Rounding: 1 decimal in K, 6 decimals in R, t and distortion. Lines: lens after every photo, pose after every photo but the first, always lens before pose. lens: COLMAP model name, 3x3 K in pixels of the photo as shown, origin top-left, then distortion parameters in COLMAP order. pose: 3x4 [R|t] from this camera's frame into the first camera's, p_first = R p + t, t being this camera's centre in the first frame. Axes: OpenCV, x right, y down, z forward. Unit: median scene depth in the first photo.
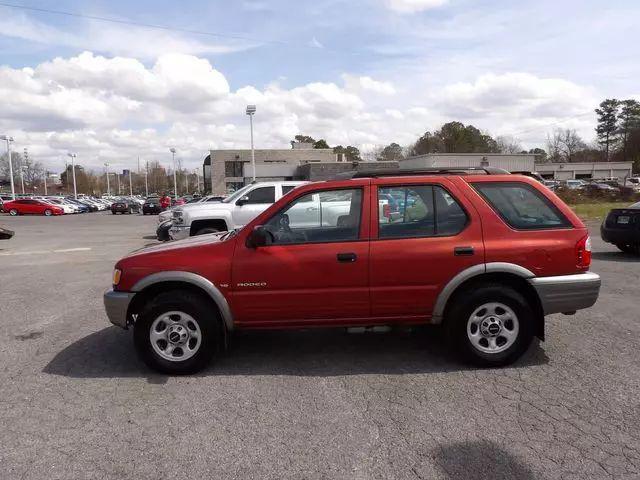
lens RADIAL K [[448.8, 0, 322.7], [0, 448.8, 239.1], [0, 0, 1]] dist [-0.019375, 0.022463]
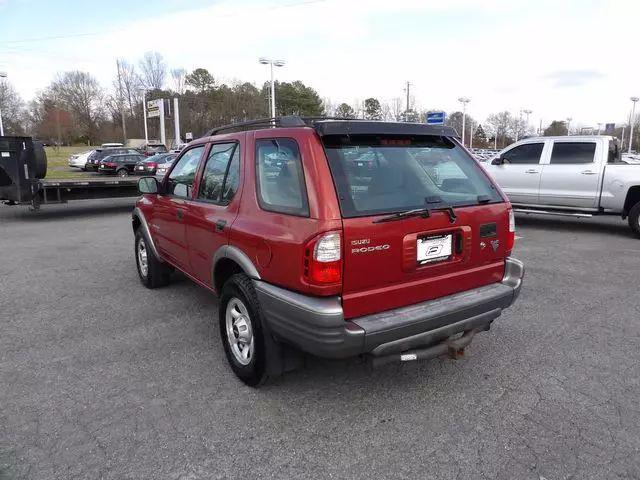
lens RADIAL K [[448.8, 0, 324.3], [0, 448.8, 237.1], [0, 0, 1]] dist [-0.019375, 0.022463]
pose [[0.560197, 0.168066, -0.811131, 0.776864], [-0.093249, 0.985772, 0.139851, -0.059803], [0.823094, -0.002707, 0.567898, 0.501154]]
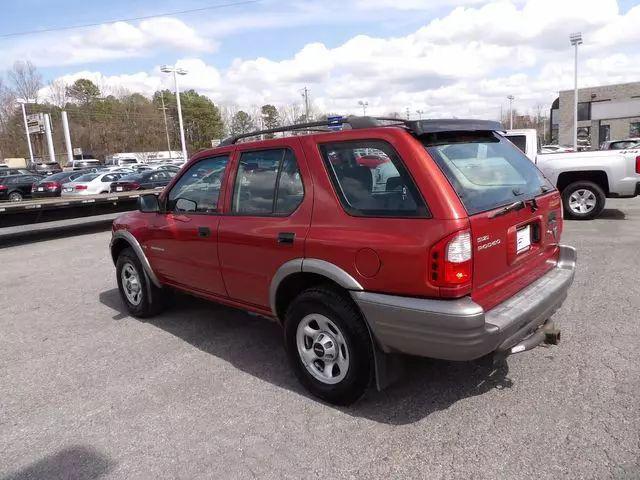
lens RADIAL K [[448.8, 0, 322.6], [0, 448.8, 234.6], [0, 0, 1]] dist [-0.019375, 0.022463]
pose [[0.723733, 0.093976, -0.683651, 0.626873], [-0.025571, 0.993656, 0.109519, -0.044910], [0.689606, -0.061781, 0.721544, 0.362400]]
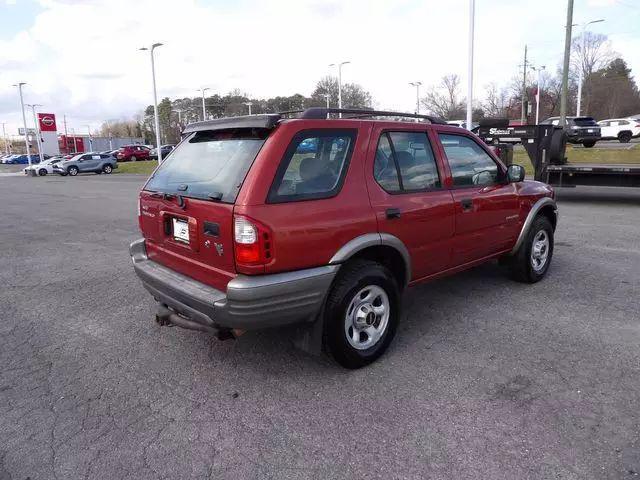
lens RADIAL K [[448.8, 0, 324.4], [0, 448.8, 240.2], [0, 0, 1]] dist [-0.019375, 0.022463]
pose [[-0.740487, 0.172048, -0.649676, 0.681237], [-0.032854, 0.956255, 0.290684, -0.148631], [0.671267, 0.236592, -0.702442, 1.409039]]
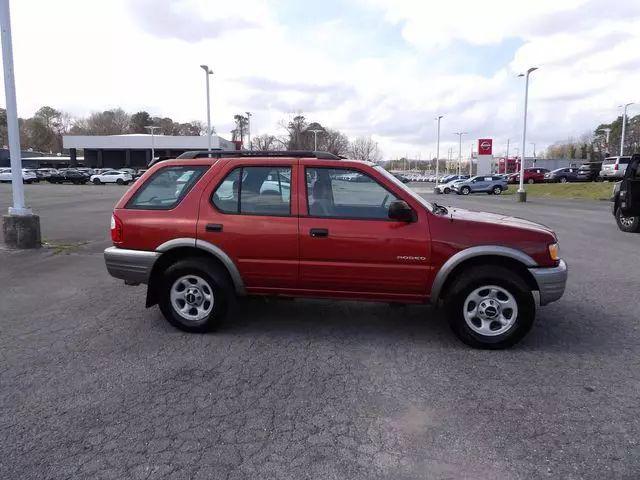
lens RADIAL K [[448.8, 0, 319.2], [0, 448.8, 239.5], [0, 0, 1]] dist [-0.019375, 0.022463]
pose [[-0.983459, 0.003722, 0.181095, -0.103065], [0.047246, 0.970451, 0.236627, -0.171478], [-0.174863, 0.241269, -0.954574, 1.778826]]
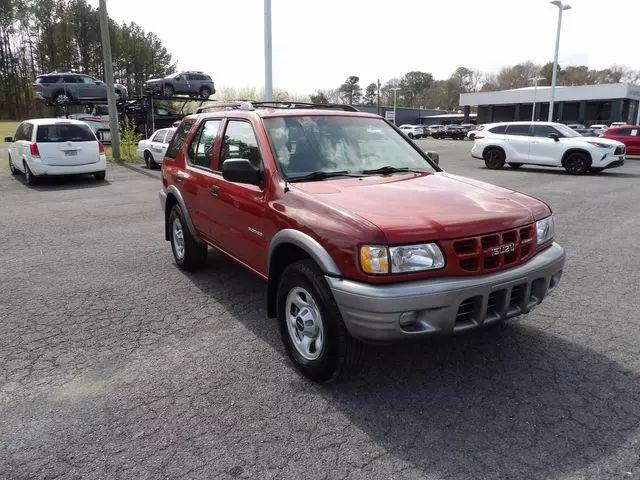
lens RADIAL K [[448.8, 0, 322.1], [0, 448.8, 235.1], [0, 0, 1]] dist [-0.019375, 0.022463]
pose [[-0.532809, -0.158352, 0.831288, -0.666236], [0.108066, 0.961561, 0.252431, -0.098130], [-0.839307, 0.224331, -0.495216, 1.277746]]
